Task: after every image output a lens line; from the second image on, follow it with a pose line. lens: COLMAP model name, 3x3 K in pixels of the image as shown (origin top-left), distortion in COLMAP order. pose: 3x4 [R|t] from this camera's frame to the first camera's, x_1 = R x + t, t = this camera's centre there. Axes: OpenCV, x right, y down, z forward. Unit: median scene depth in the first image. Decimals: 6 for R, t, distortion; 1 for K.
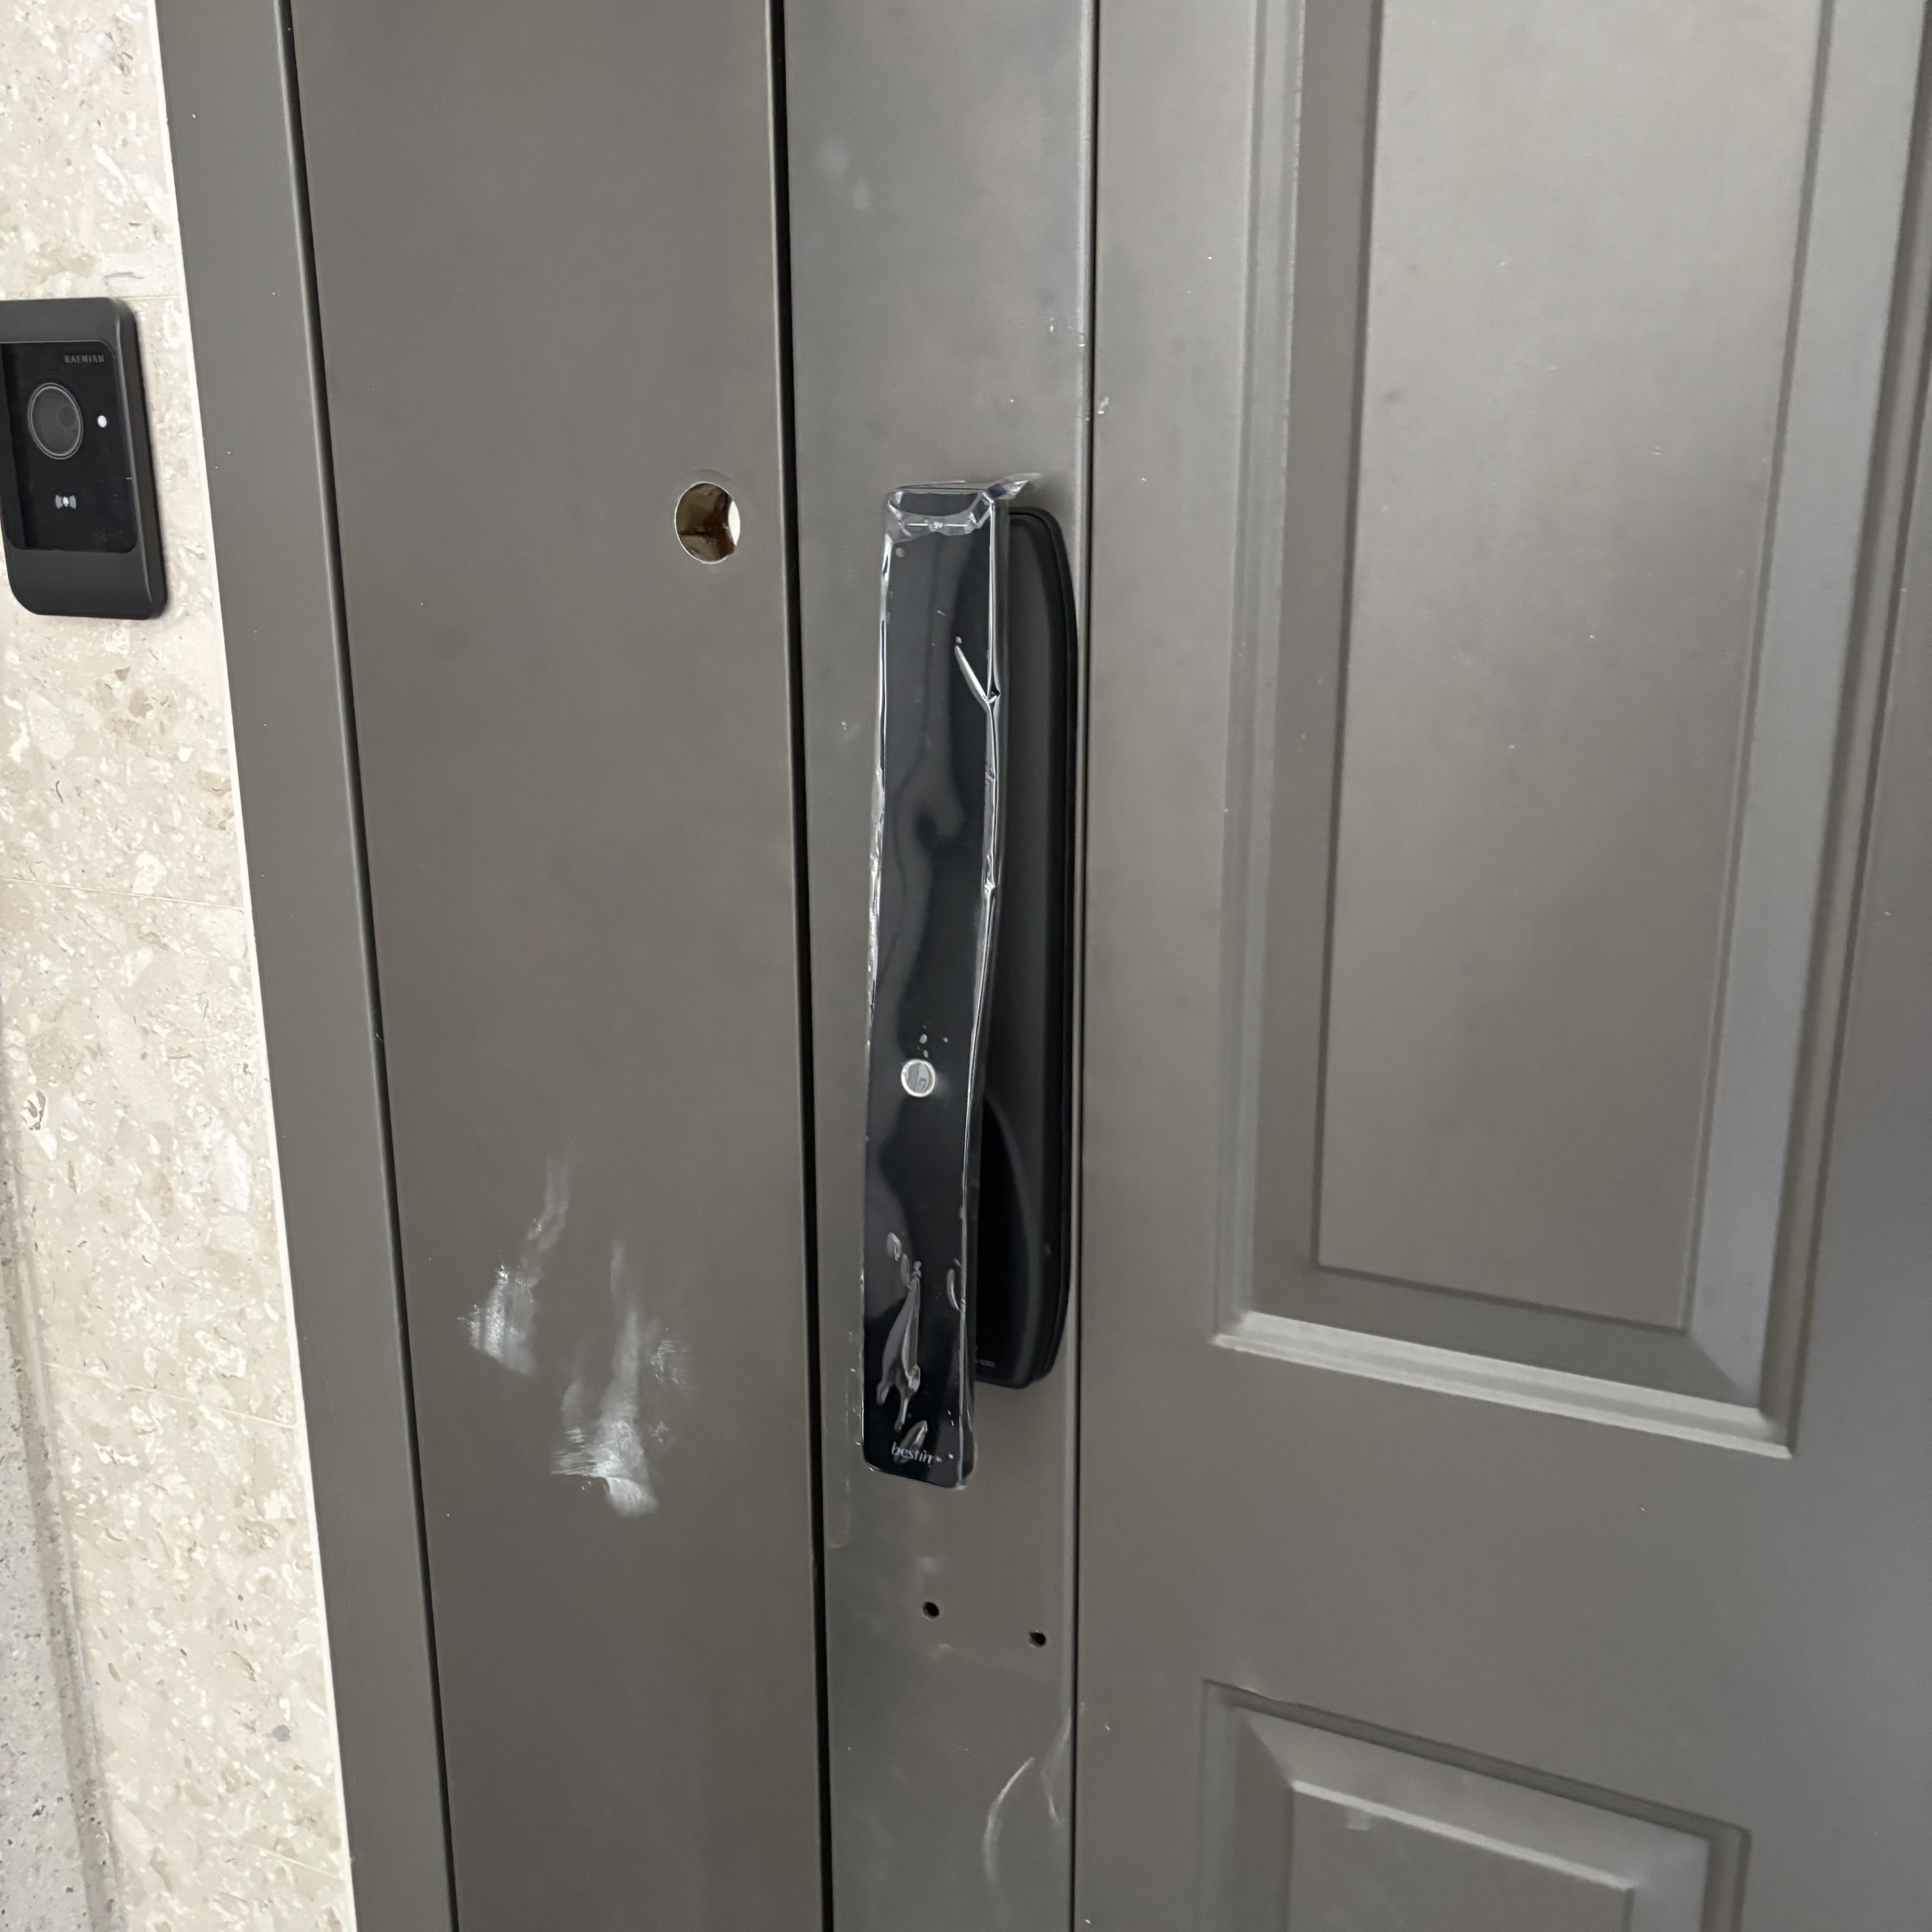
lens RADIAL K [[1952.6, 0, 947.1], [0, 1952.6, 959.8], [0, 0, 1]] dist [0.000215, 0.000000]
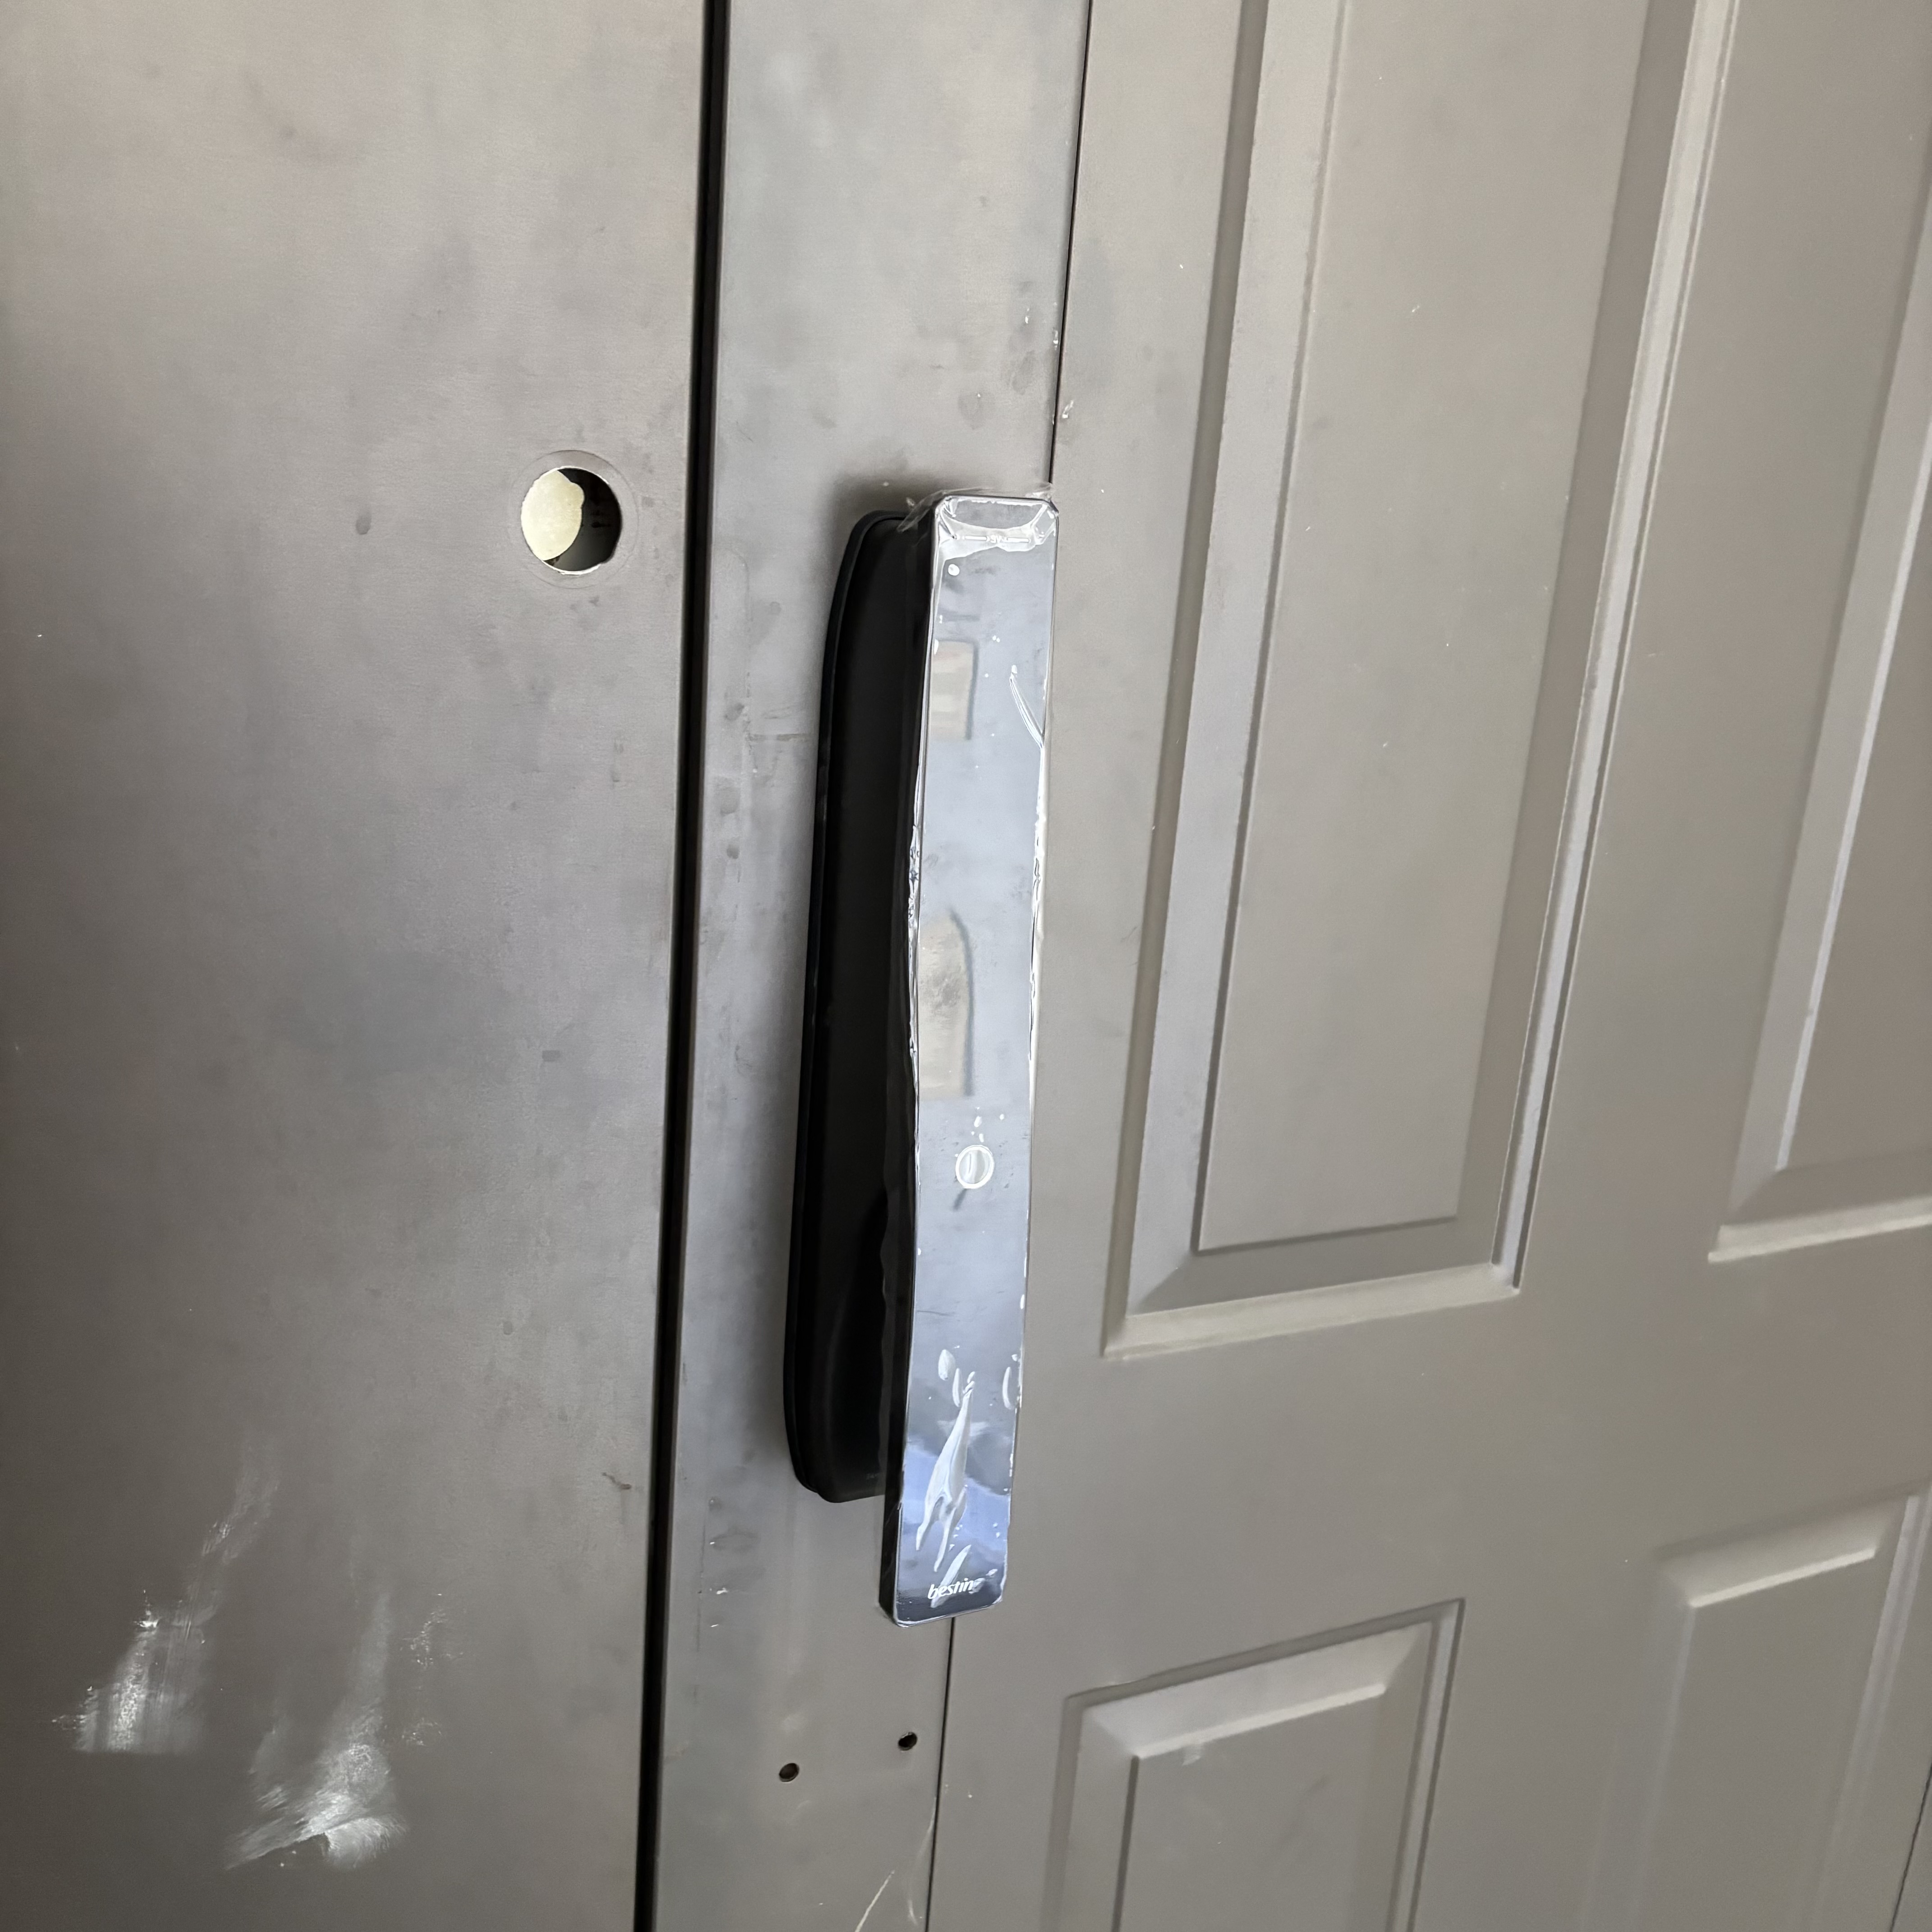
lens RADIAL K [[1952.6, 0, 961.2], [0, 1952.6, 960.0], [0, 0, 1]] dist [0.000215, 0.000000]
pose [[0.623384, -0.157910, 0.765805, -0.536402], [0.132392, 0.986570, 0.095661, -0.092328], [-0.770626, 0.041753, 0.635918, 0.349556]]
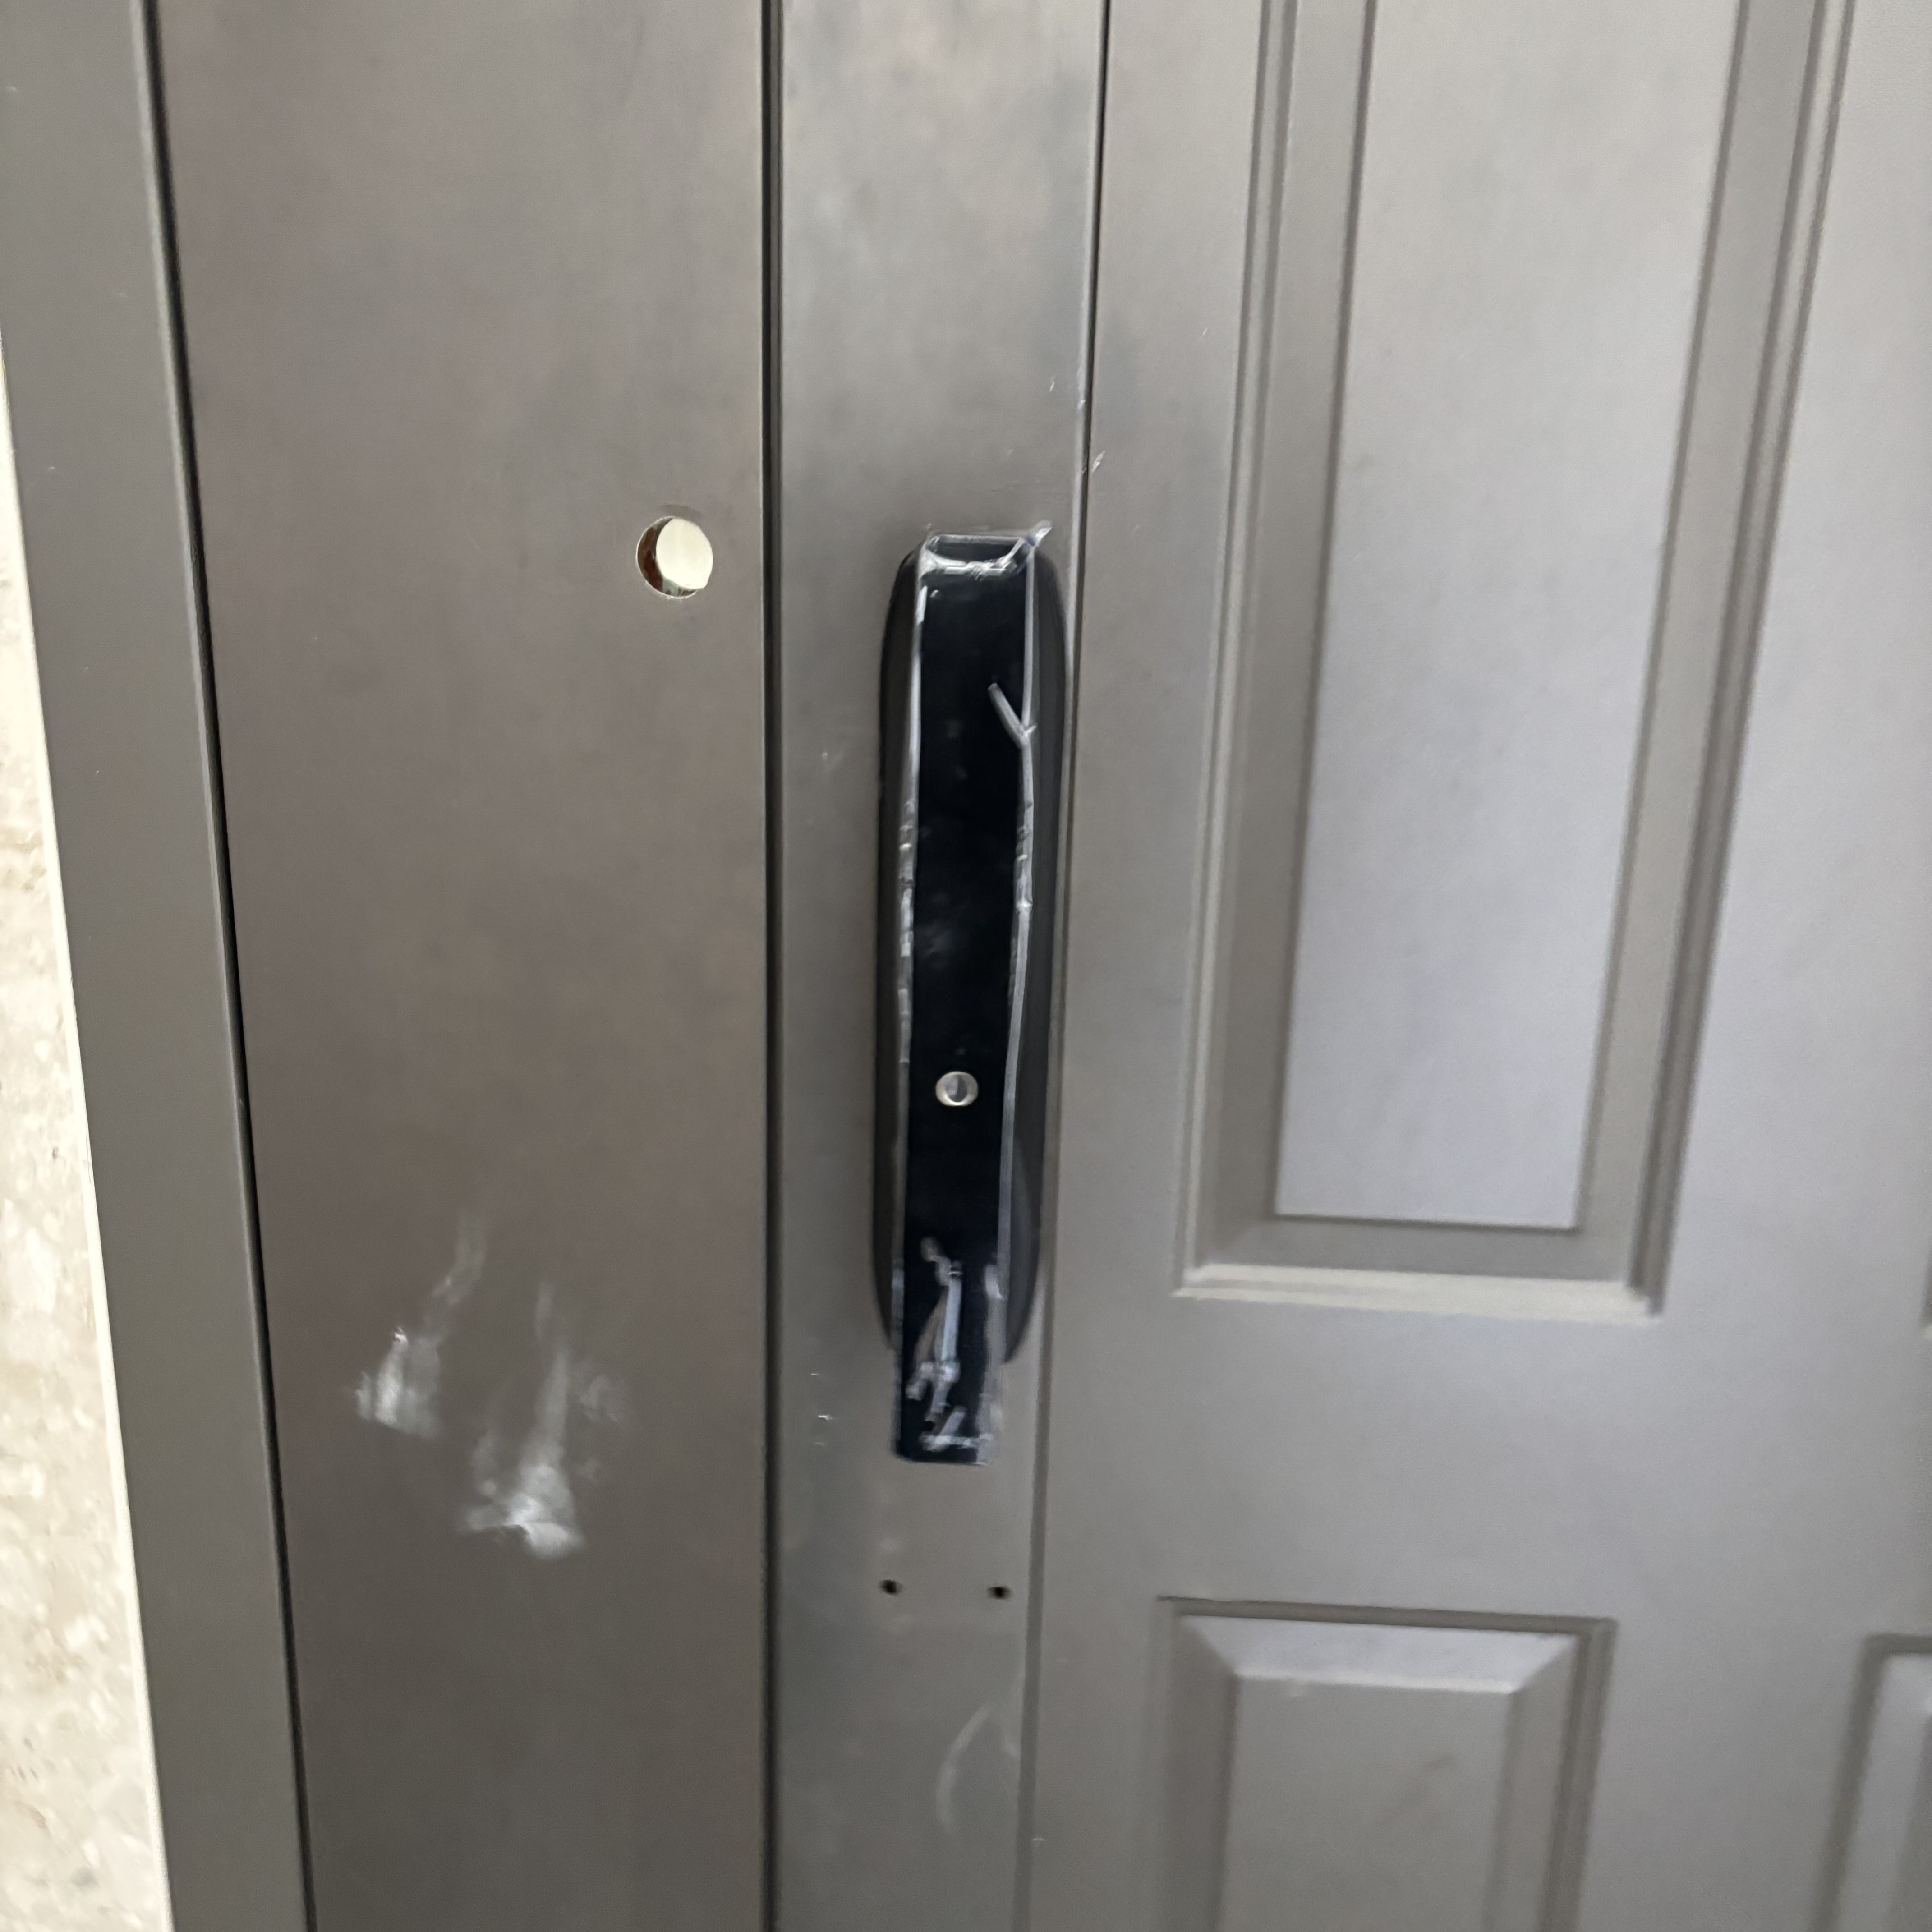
lens RADIAL K [[1952.6, 0, 972.1], [0, 1952.6, 975.2], [0, 0, 1]] dist [0.000215, 0.000000]
pose [[0.918073, -0.079846, 0.388286, -0.330515], [0.069217, 0.996746, 0.041309, -0.035589], [-0.390321, -0.011049, 0.920613, 0.013384]]
